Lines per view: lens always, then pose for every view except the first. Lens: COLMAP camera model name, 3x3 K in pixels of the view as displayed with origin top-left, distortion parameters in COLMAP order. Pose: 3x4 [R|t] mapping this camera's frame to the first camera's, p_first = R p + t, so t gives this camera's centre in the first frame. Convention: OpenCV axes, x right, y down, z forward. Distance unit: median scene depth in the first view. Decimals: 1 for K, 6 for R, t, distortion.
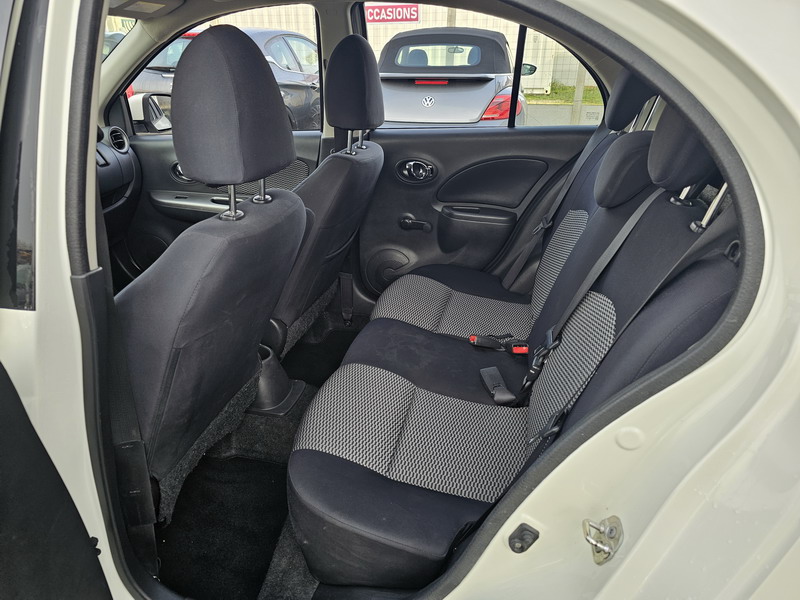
lens RADIAL K [[540.5, 0, 383.1], [0, 540.5, 292.3], [0, 0, 1]] dist [0.053083, -0.041380]
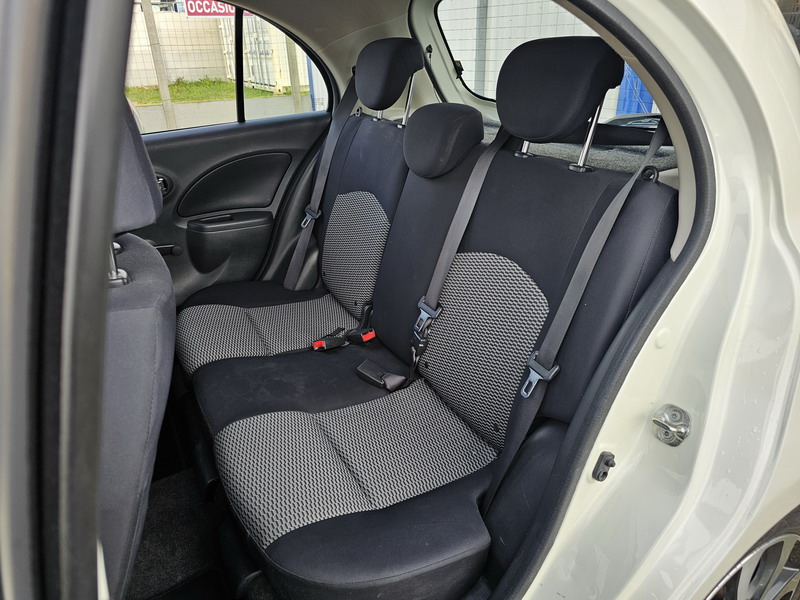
lens RADIAL K [[540.5, 0, 406.6], [0, 540.5, 302.8], [0, 0, 1]] dist [0.053083, -0.041380]
pose [[0.726739, -0.317342, 0.609217, -0.224483], [0.305812, 0.943620, 0.126728, -0.045280], [-0.615085, 0.094208, 0.782812, 0.133495]]
